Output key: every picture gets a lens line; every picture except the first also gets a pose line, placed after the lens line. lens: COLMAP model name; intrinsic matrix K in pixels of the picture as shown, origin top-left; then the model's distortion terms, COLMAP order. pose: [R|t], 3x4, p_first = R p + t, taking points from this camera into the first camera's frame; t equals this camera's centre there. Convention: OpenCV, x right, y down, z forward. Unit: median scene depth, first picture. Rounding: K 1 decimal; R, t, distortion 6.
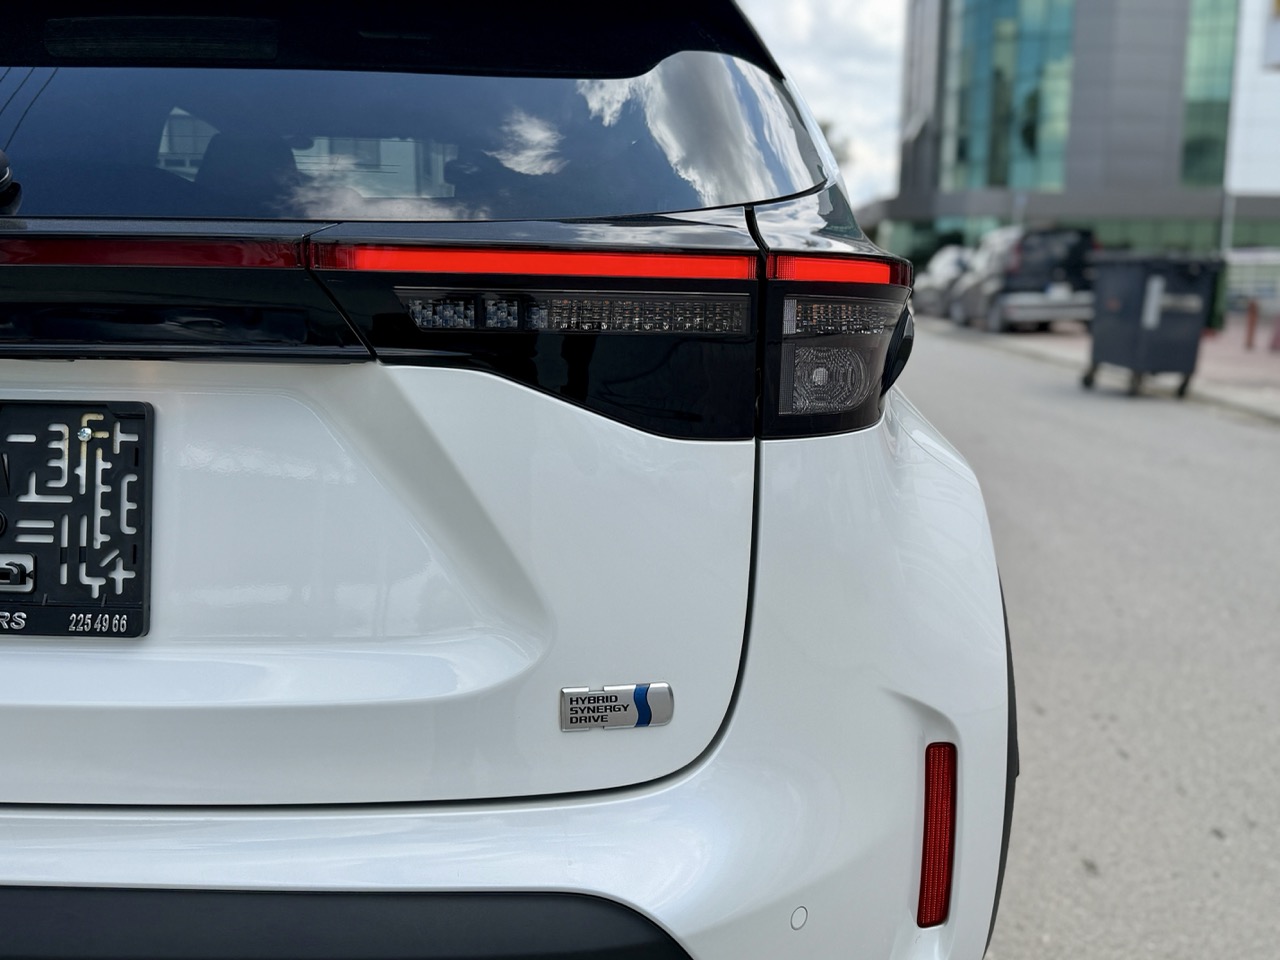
lens RADIAL K [[1277.9, 0, 640.0], [0, 1277.9, 480.0], [0, 0, 1]] dist [0.003026, 0.005501]
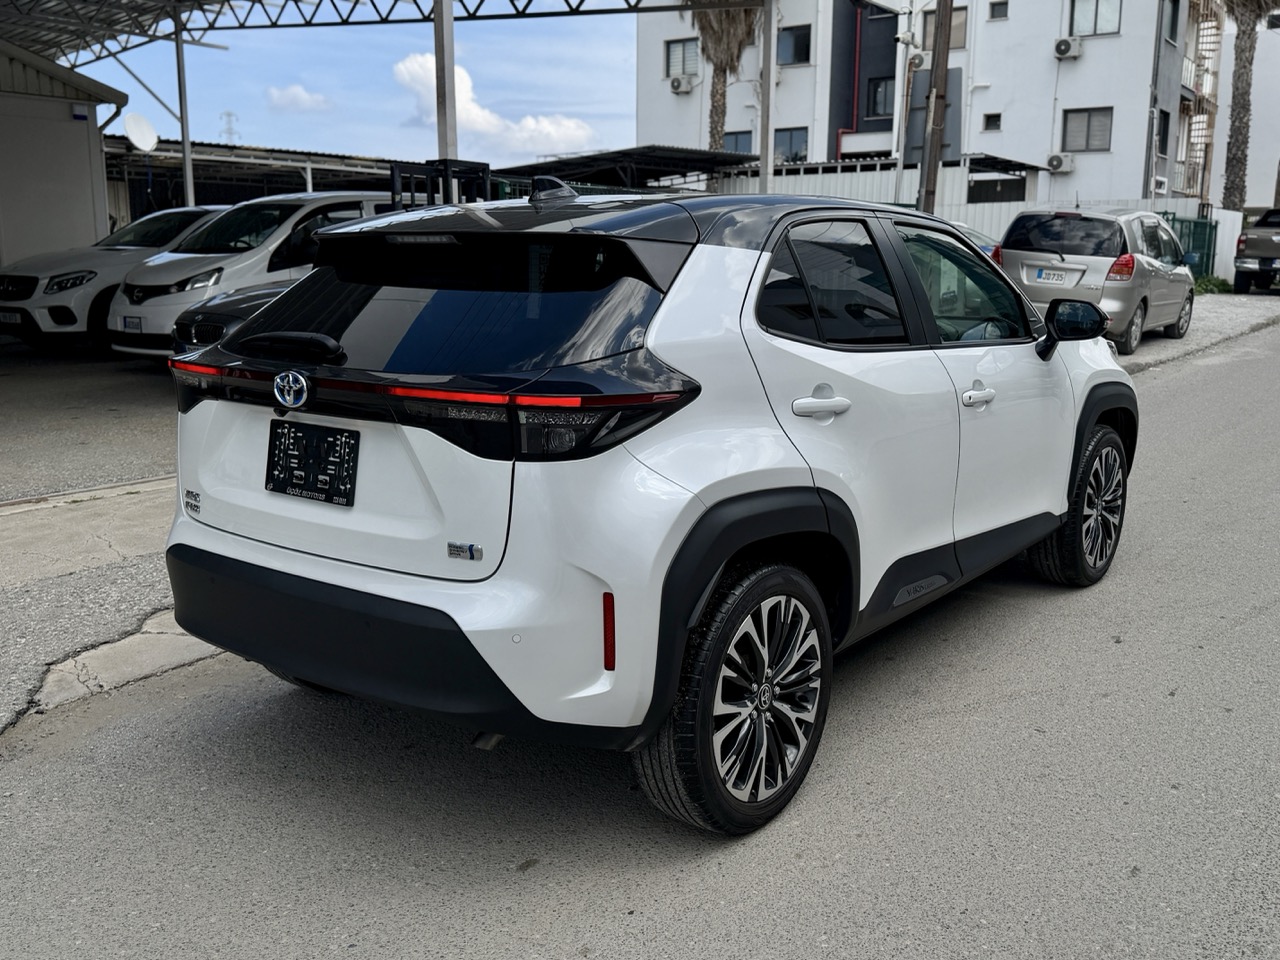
lens RADIAL K [[1169.2, 0, 640.0], [0, 1169.2, 480.0], [0, 0, 1]] dist [0.122326, -0.217943]
pose [[0.814700, 0.101666, -0.570900, 1.769542], [-0.087157, 0.994796, 0.052776, -0.150184], [0.573295, 0.006761, 0.819321, -0.910911]]
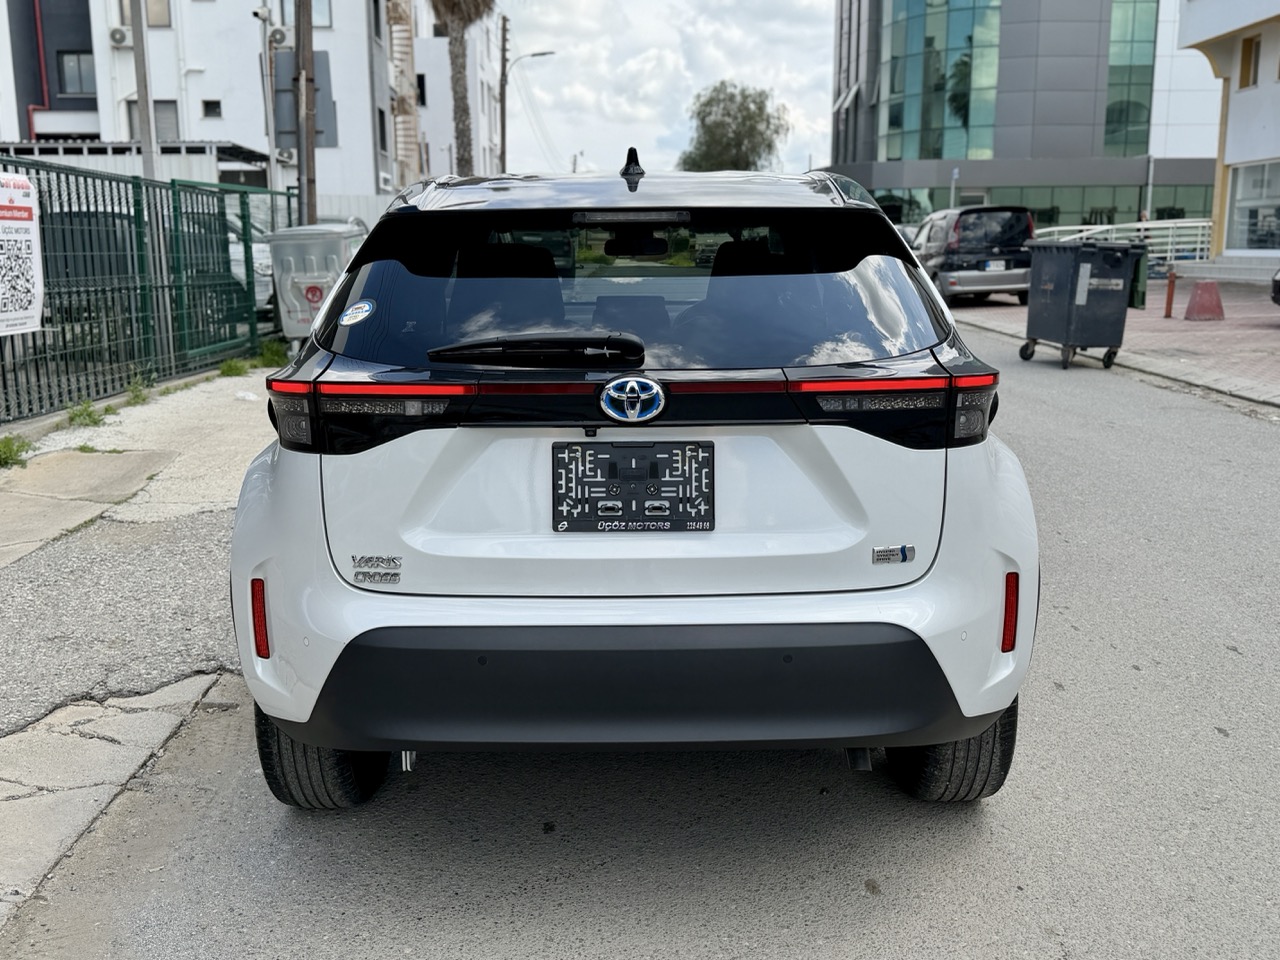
lens RADIAL K [[1211.7, 0, 640.0], [0, 1211.7, 480.0], [0, 0, 1]] dist [0.138205, -0.254216]
pose [[0.999042, -0.025042, 0.035880, -0.617109], [0.024030, 0.999309, 0.028366, -0.054081], [-0.036566, -0.027476, 0.998953, -1.442753]]
